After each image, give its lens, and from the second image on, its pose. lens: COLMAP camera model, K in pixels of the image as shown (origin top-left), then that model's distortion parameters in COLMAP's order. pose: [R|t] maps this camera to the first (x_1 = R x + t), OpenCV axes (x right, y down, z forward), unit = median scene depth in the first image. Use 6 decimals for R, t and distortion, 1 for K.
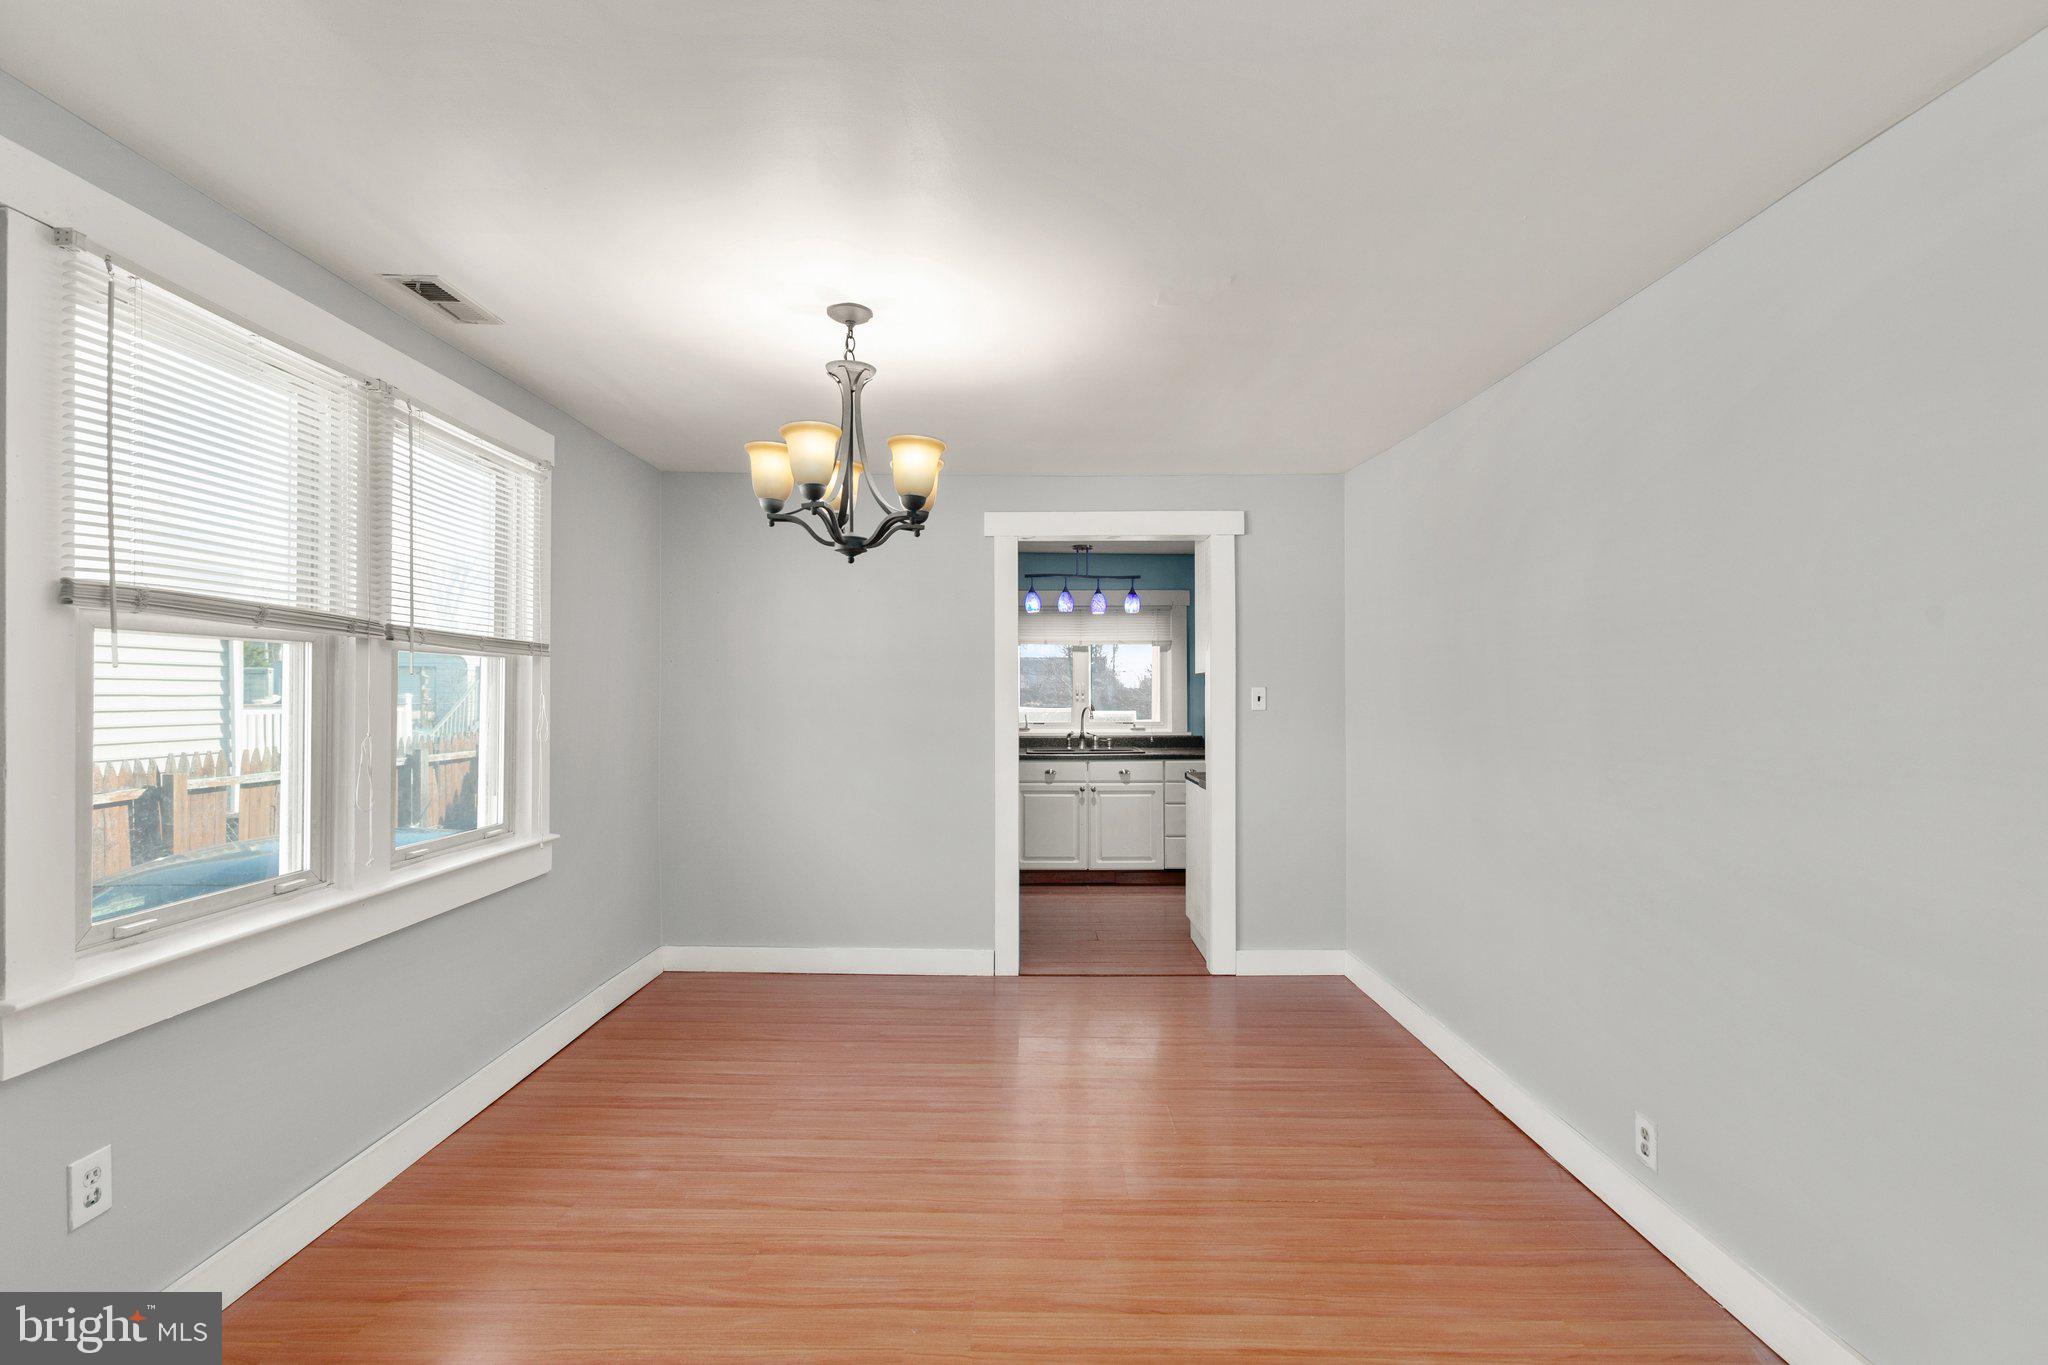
lens RADIAL K [[937.3, 0, 1022.7], [0, 937.3, 704.6], [0, 0, 1]] dist [0.010250, -0.000008]
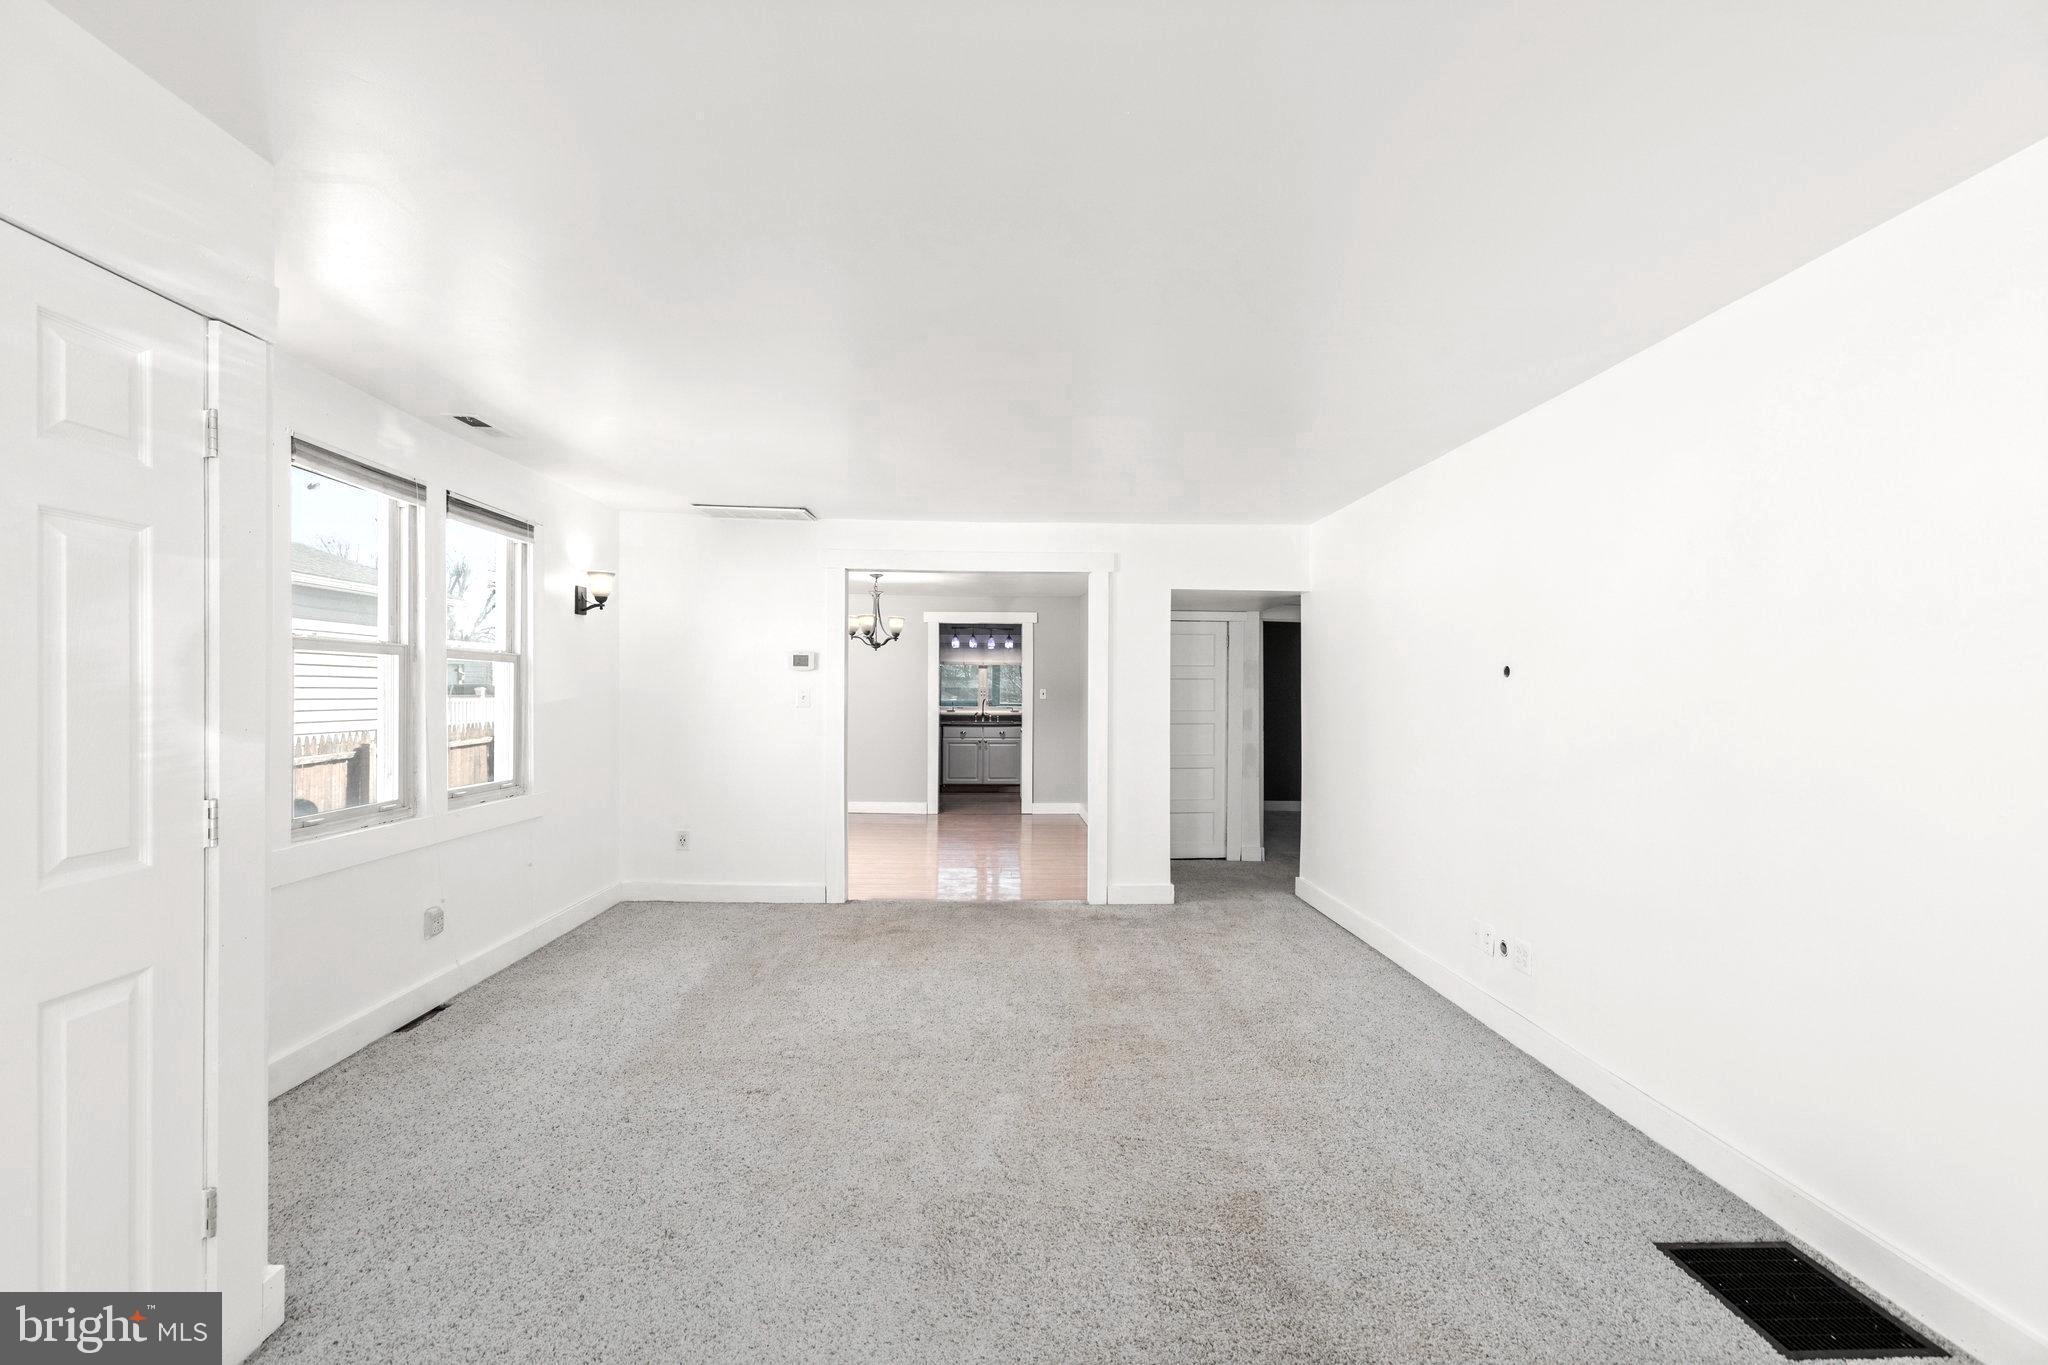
lens RADIAL K [[937.3, 0, 1022.7], [0, 937.3, 704.6], [0, 0, 1]] dist [0.010250, -0.000008]
pose [[0.999390, 0.006768, 0.034247, 0.085175], [-0.006987, 0.999956, 0.006280, 0.002470], [-0.034203, -0.006516, 0.999394, -0.909411]]
